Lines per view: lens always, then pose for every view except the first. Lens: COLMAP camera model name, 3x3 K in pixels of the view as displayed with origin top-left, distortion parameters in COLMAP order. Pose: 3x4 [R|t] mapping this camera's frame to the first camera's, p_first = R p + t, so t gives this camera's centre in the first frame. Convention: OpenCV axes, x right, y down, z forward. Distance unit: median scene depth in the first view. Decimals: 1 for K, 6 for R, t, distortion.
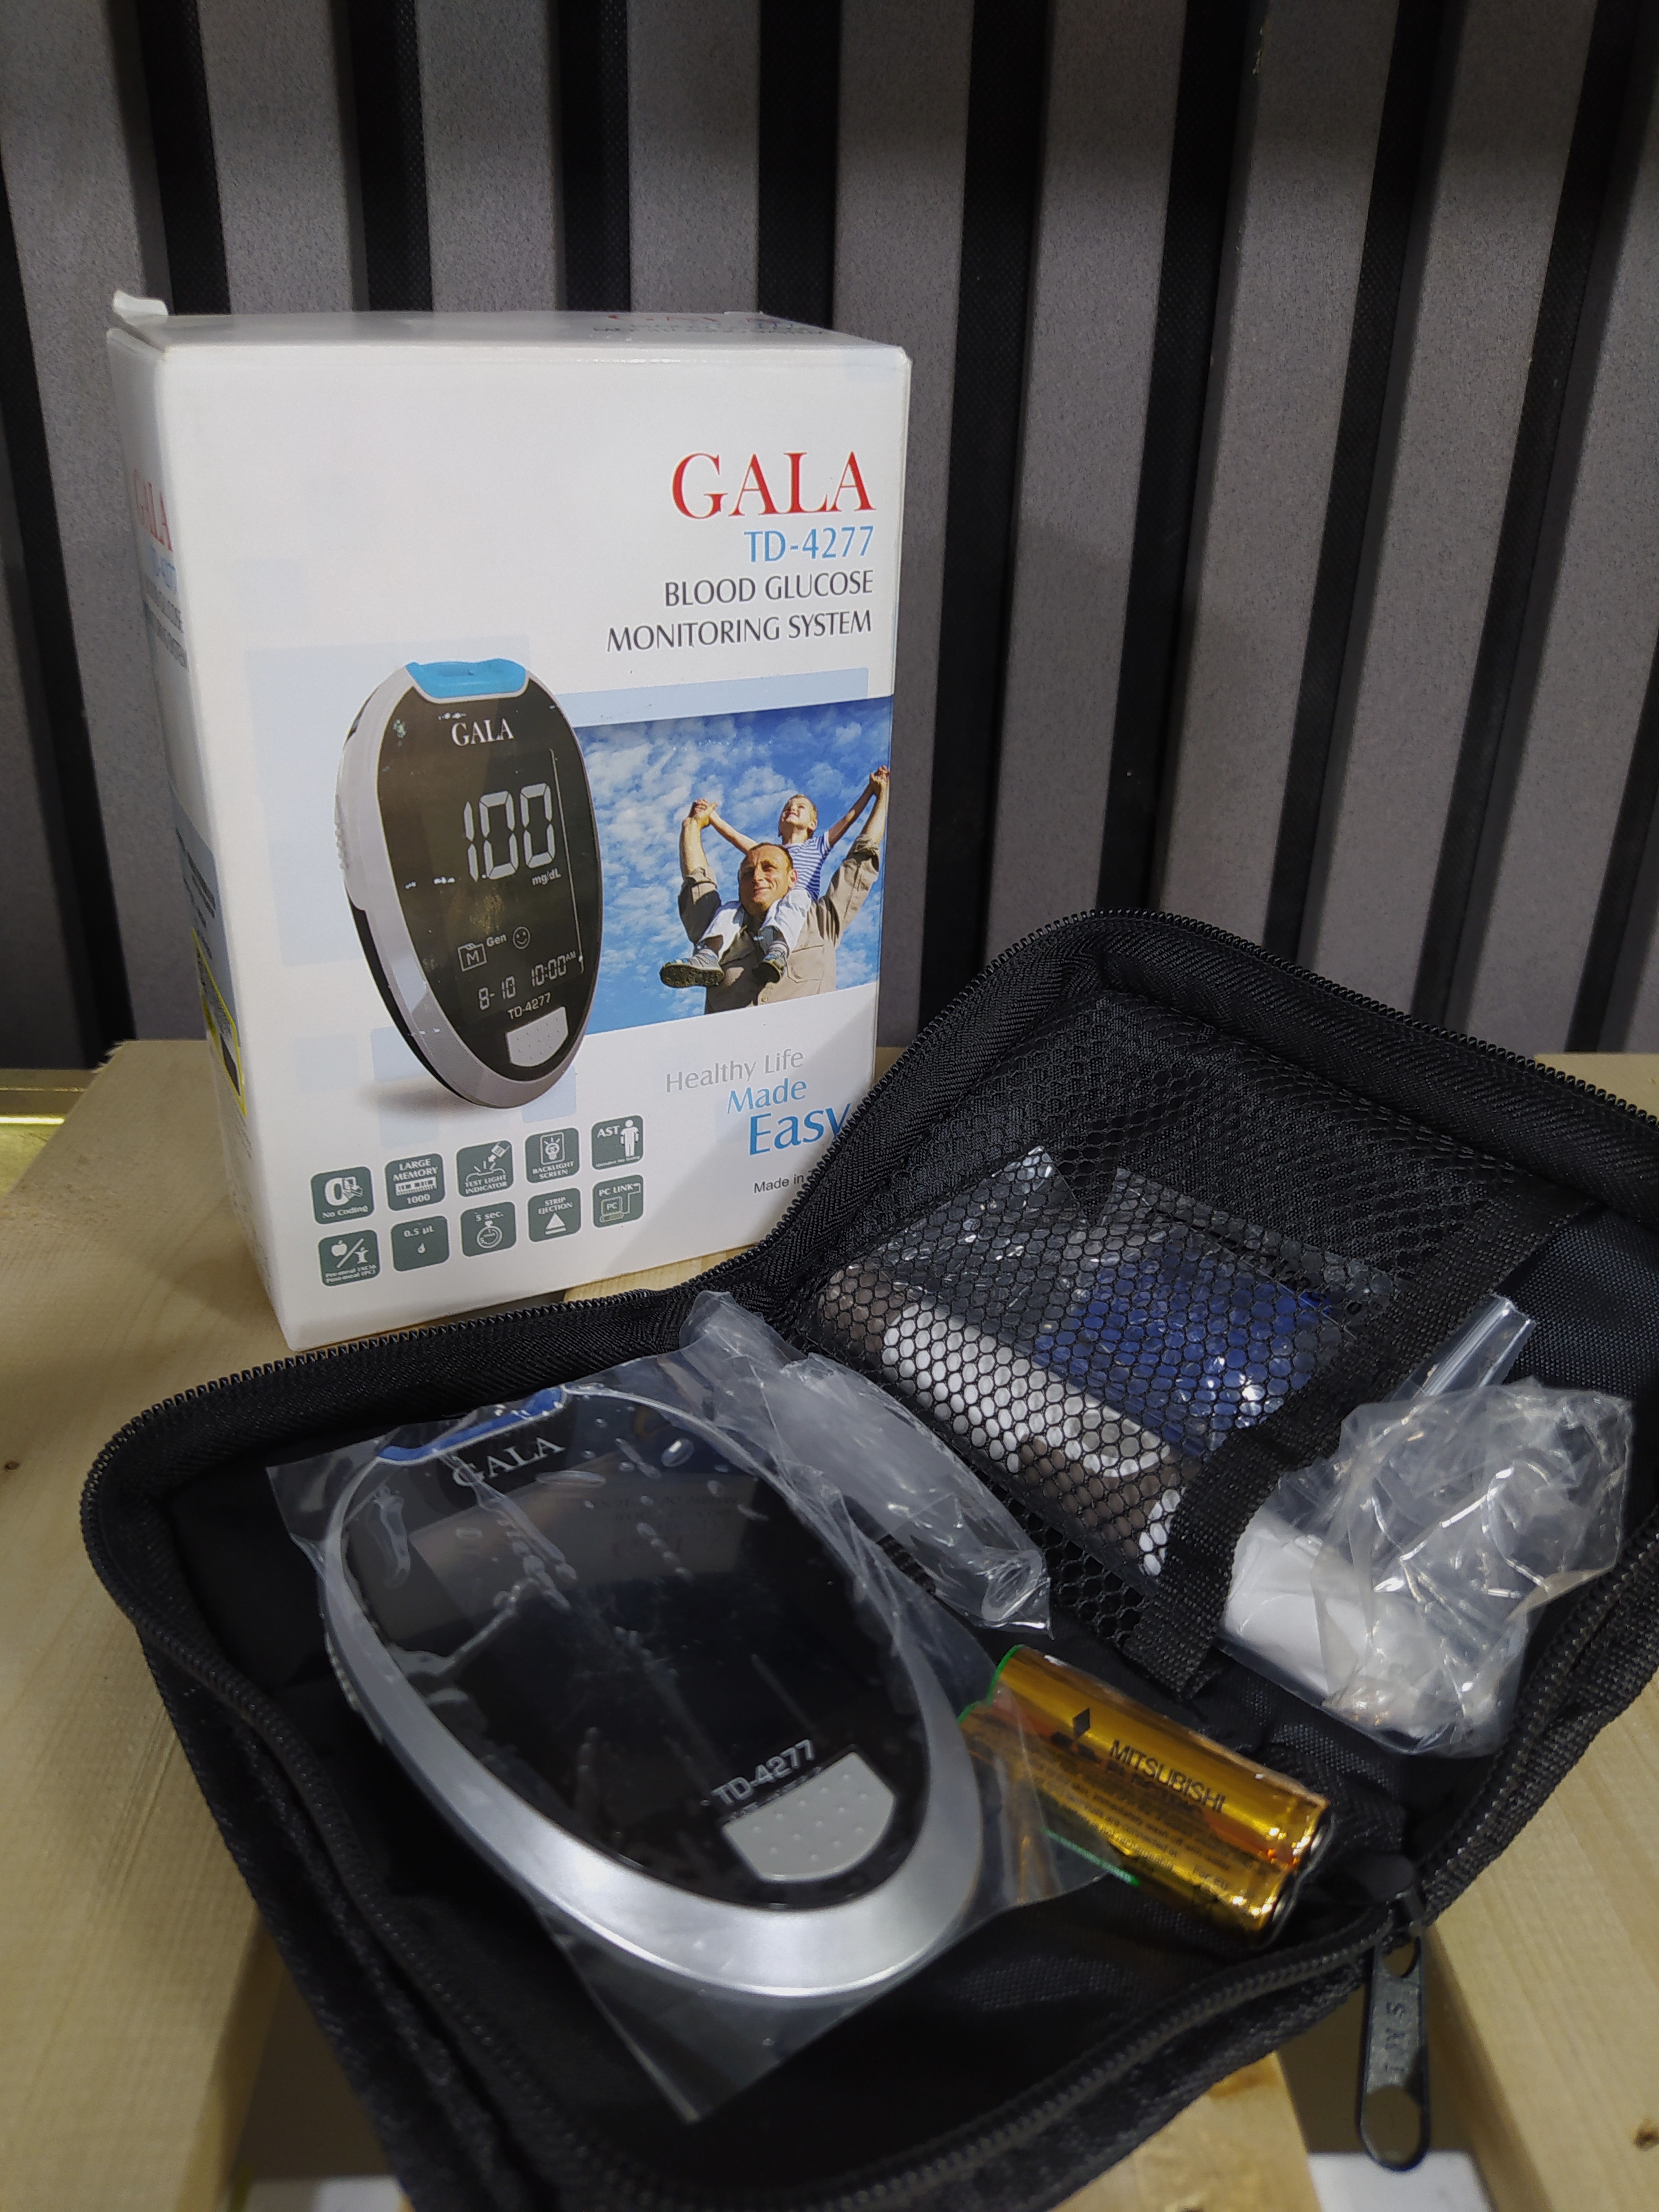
lens RADIAL K [[1711.7, 0, 823.3], [0, 1711.7, 1114.8], [0, 0, 1]] dist [0.020625, -0.084440]
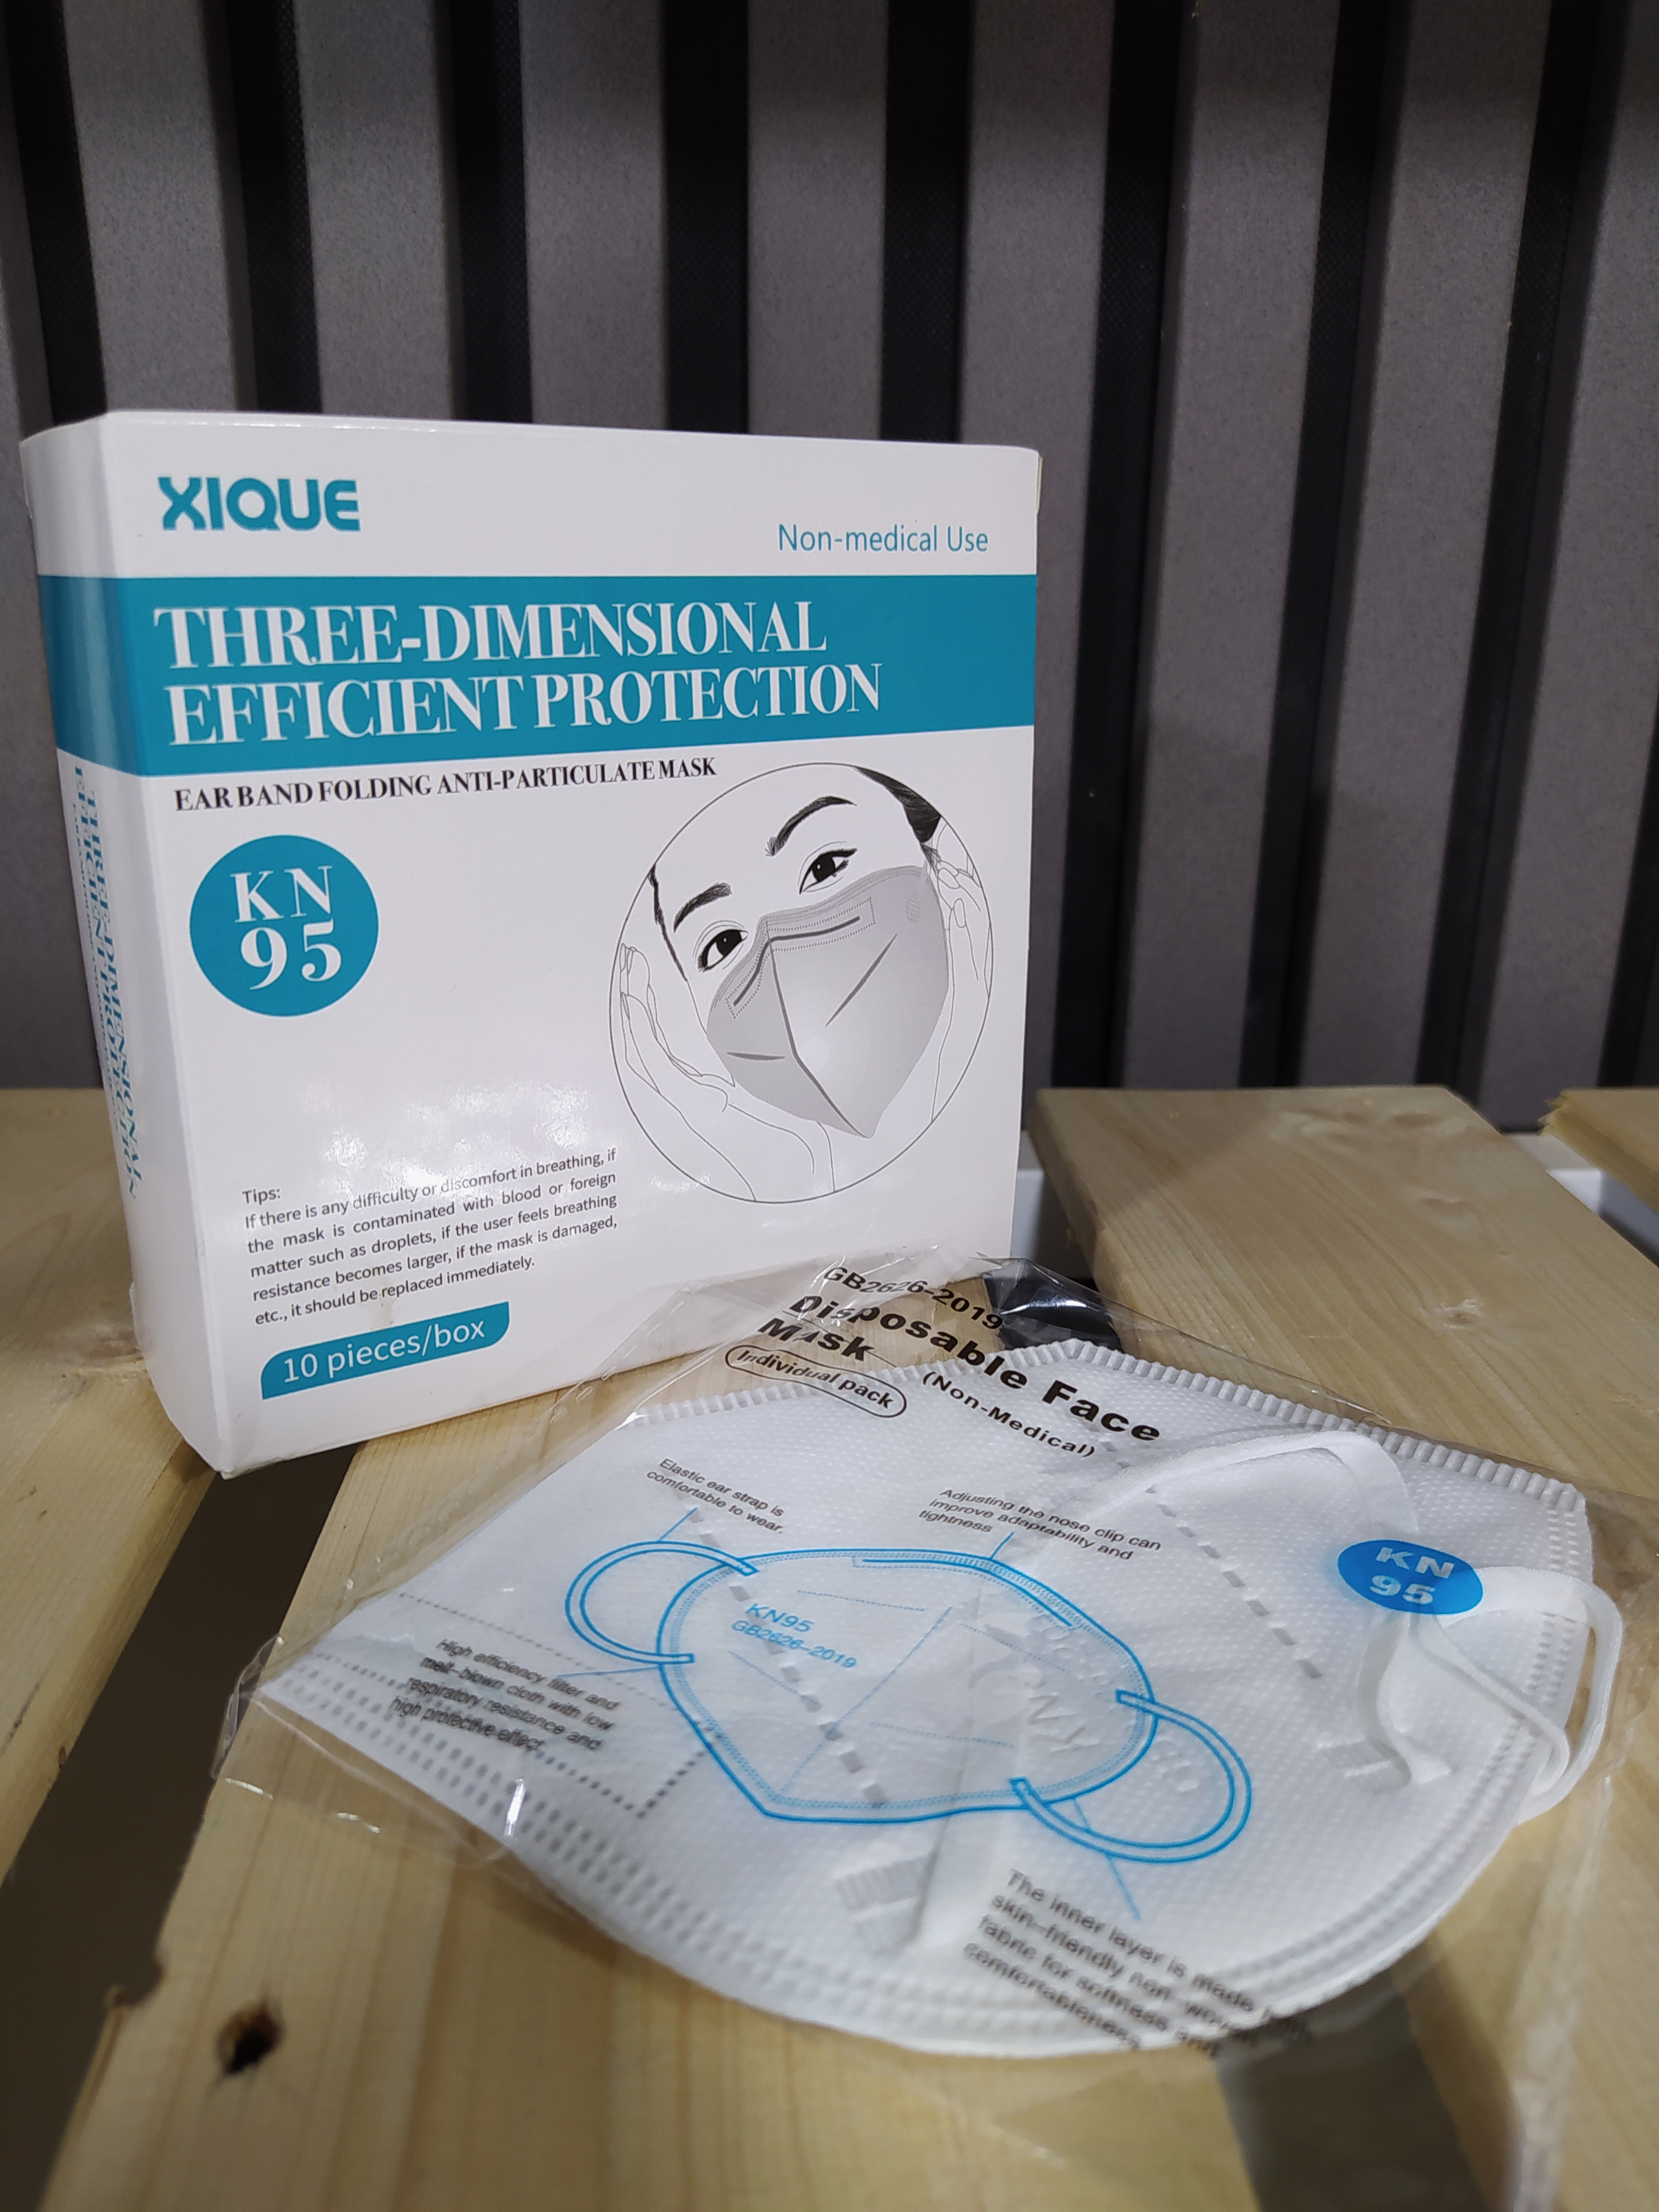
lens RADIAL K [[1711.7, 0, 823.3], [0, 1711.7, 1114.8], [0, 0, 1]] dist [0.020625, -0.084440]
pose [[0.999869, -0.014576, -0.007041, 0.047002], [0.013680, 0.993403, -0.113855, 0.080573], [0.008654, 0.113744, 0.993472, 0.138197]]
